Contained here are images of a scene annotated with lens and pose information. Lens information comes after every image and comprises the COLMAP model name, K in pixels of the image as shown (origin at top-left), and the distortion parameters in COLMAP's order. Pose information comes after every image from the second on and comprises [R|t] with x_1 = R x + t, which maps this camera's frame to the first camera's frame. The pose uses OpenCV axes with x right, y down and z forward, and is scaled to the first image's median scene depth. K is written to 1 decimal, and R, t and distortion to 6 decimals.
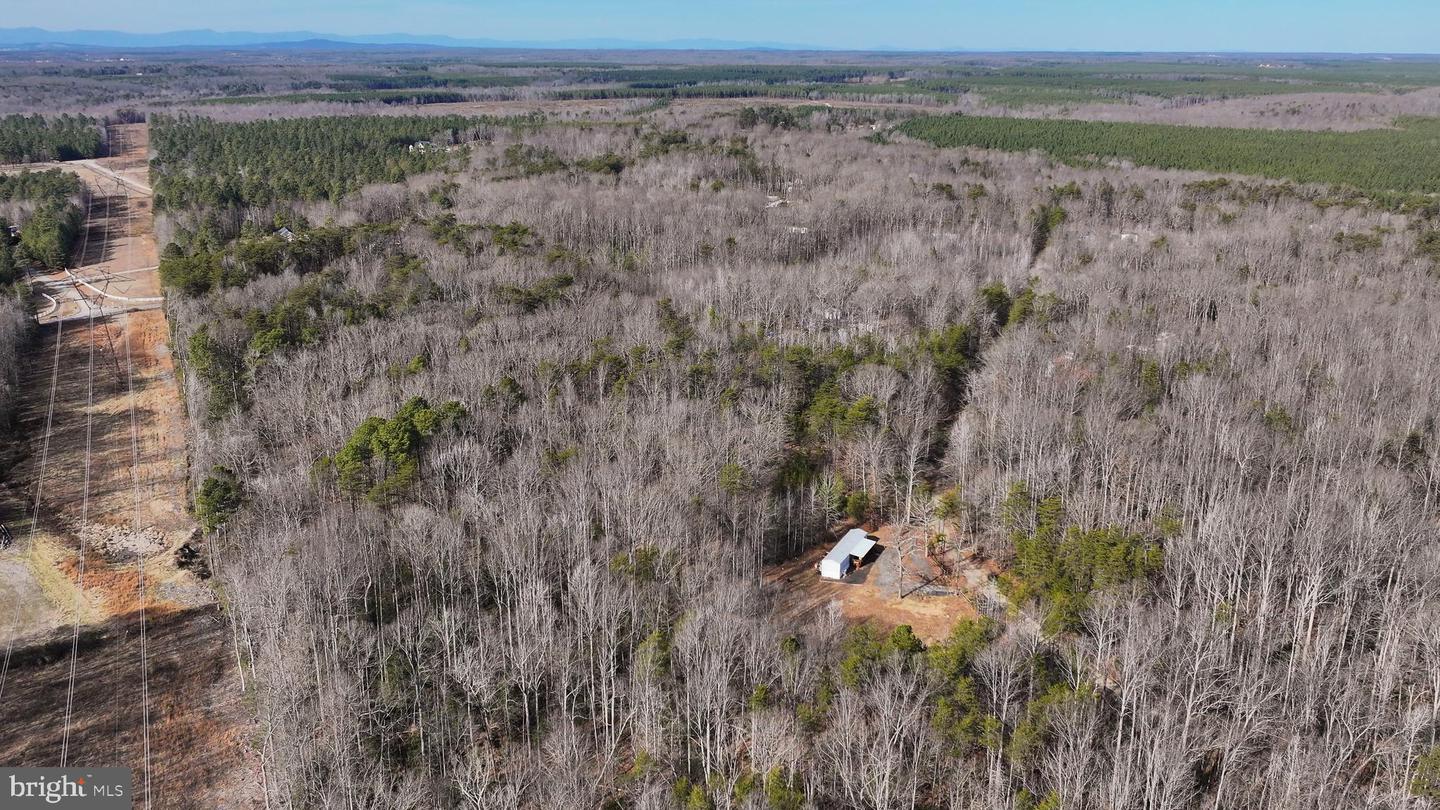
lens RADIAL K [[1187.8, 0, 716.9], [0, 1187.8, 398.9], [0, 0, 1]] dist [0.010640, -0.008804]
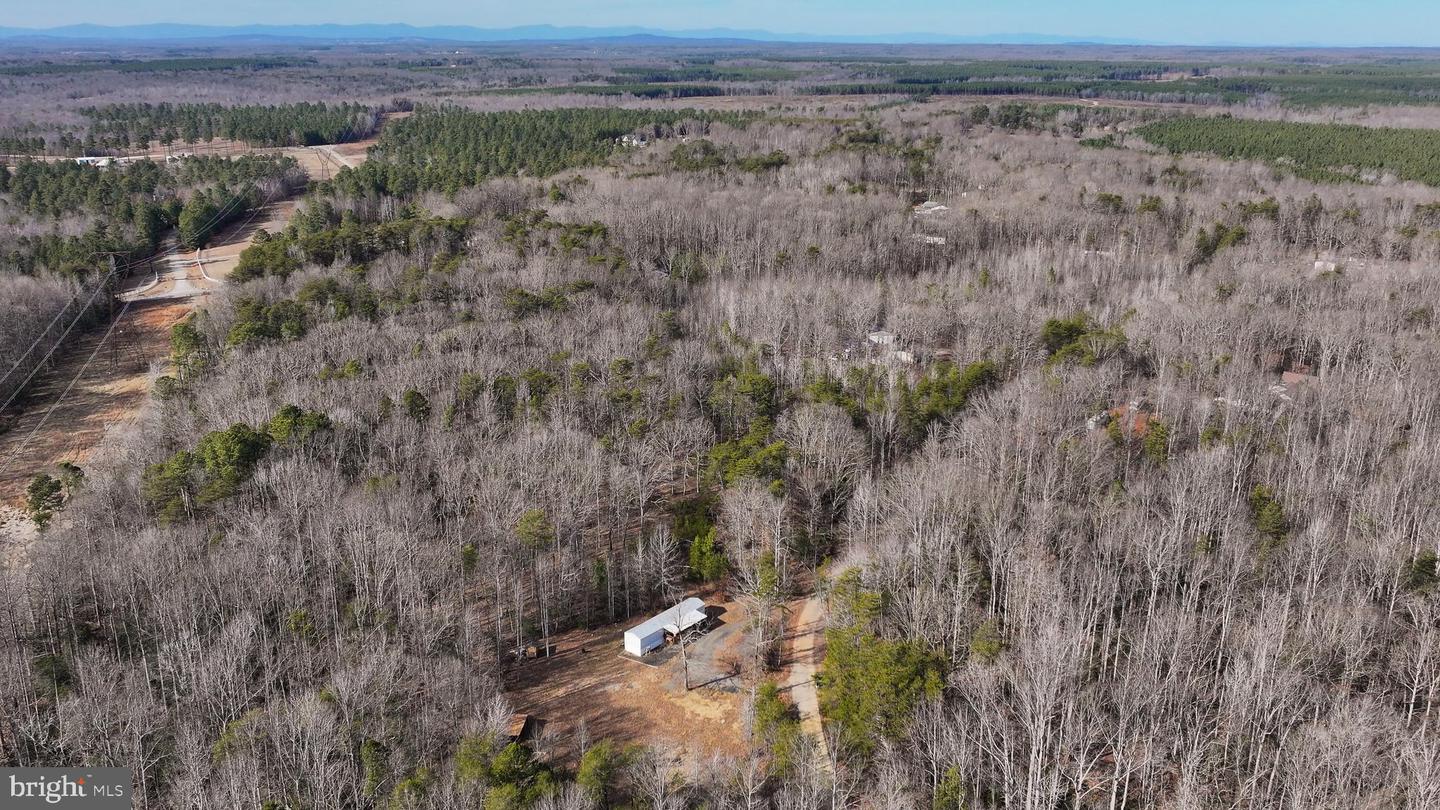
lens RADIAL K [[1187.8, 0, 714.0], [0, 1187.8, 401.6], [0, 0, 1]] dist [0.010640, -0.008804]
pose [[0.967637, 0.075167, -0.240890, 0.152726], [-0.073640, 0.997167, 0.015348, -0.021947], [0.241361, 0.002887, 0.970431, 0.076950]]
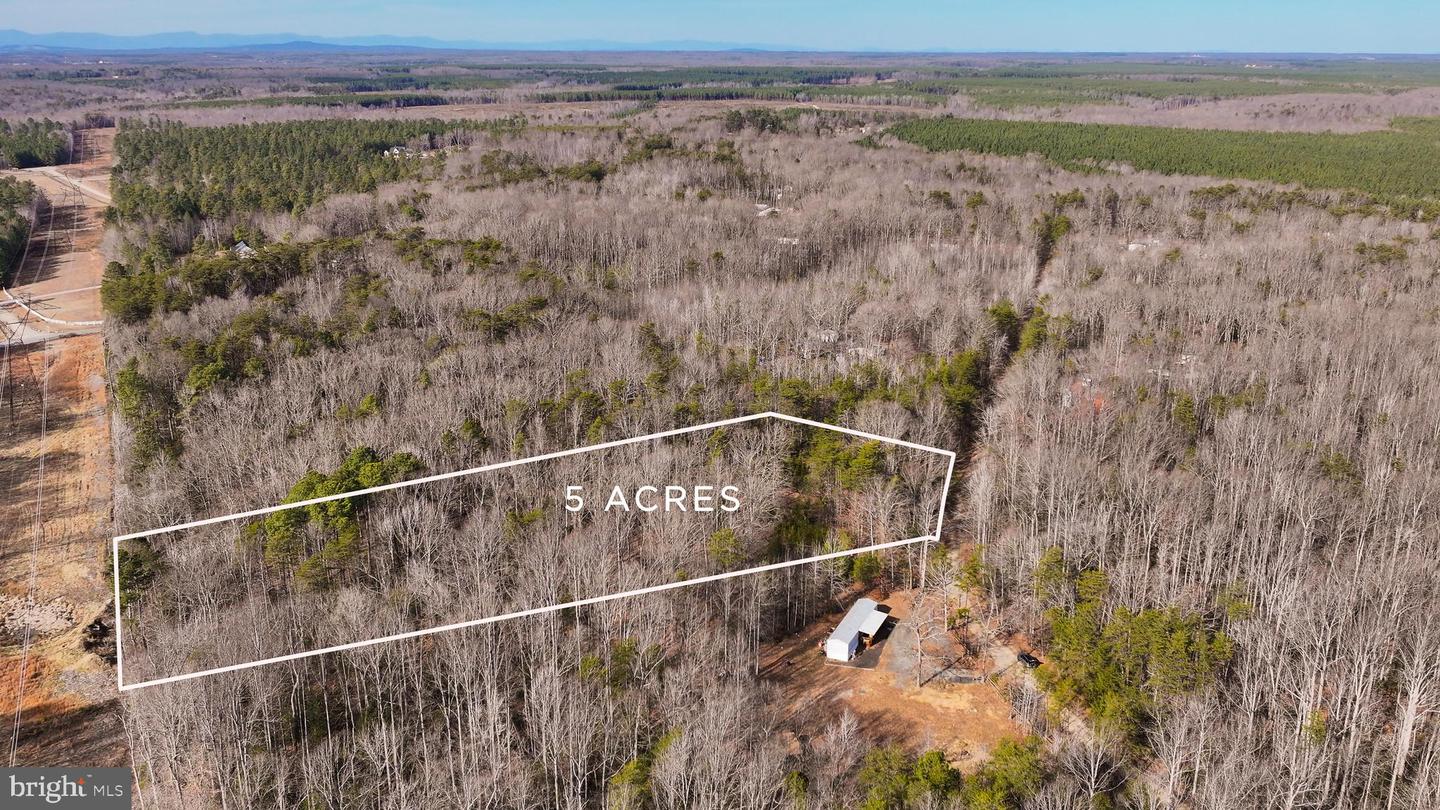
lens RADIAL K [[1187.8, 0, 718.3], [0, 1187.8, 399.7], [0, 0, 1]] dist [0.010640, -0.008804]
pose [[0.999914, -0.005402, 0.011983, -0.000269], [0.005406, 0.999985, -0.000319, -0.017419], [-0.011981, 0.000383, 0.999928, 0.058357]]
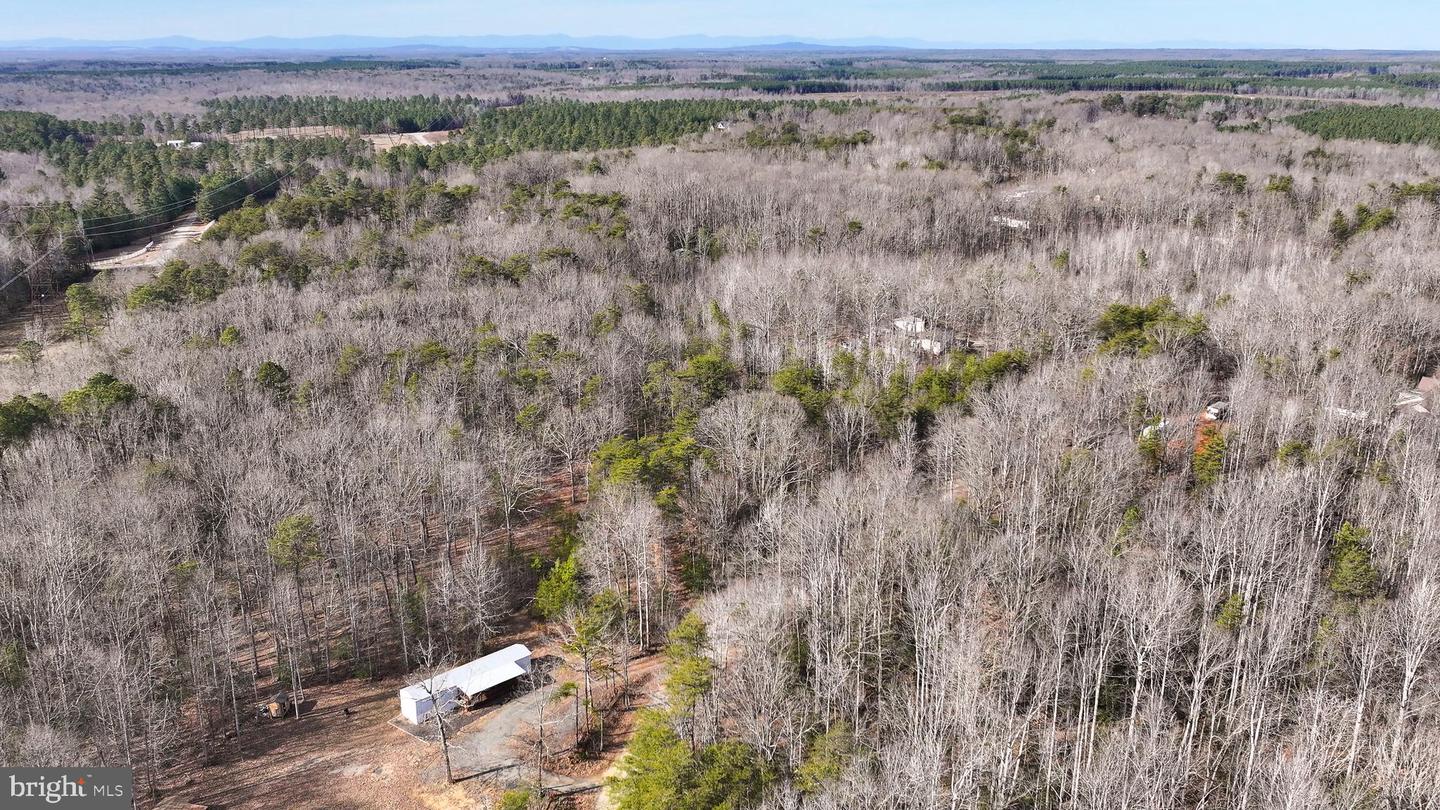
lens RADIAL K [[1187.8, 0, 714.7], [0, 1187.8, 402.2], [0, 0, 1]] dist [0.010640, -0.008804]
pose [[0.929692, 0.103174, -0.353593, 0.197299], [-0.102988, 0.994493, 0.019397, -0.019349], [0.353648, 0.018382, 0.935198, 0.206373]]
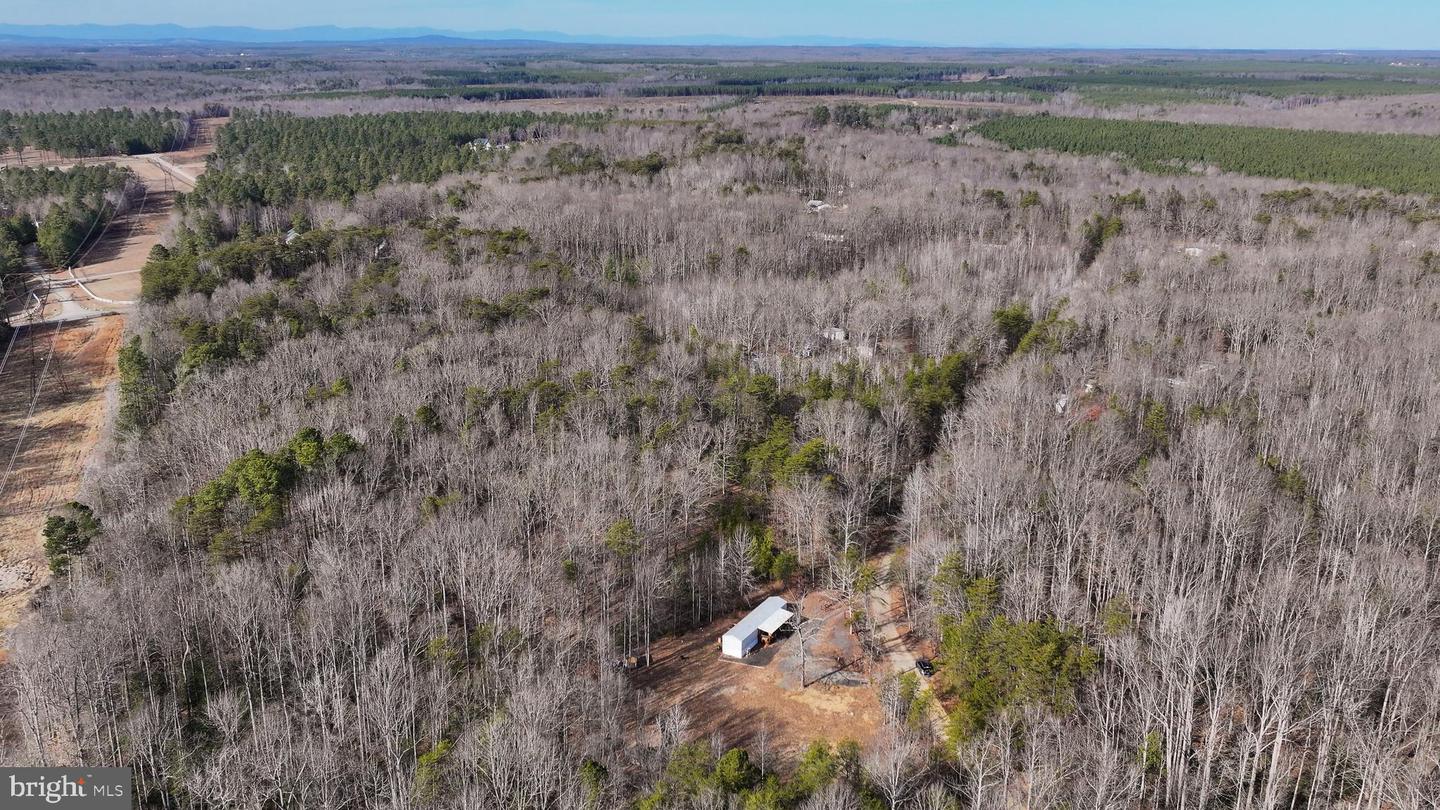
lens RADIAL K [[1187.8, 0, 716.3], [0, 1187.8, 402.5], [0, 0, 1]] dist [0.010640, -0.008804]
pose [[0.996074, 0.027597, -0.084115, 0.066876], [-0.027124, 0.999609, 0.006766, -0.017574], [0.084269, -0.004458, 0.996433, 0.059766]]
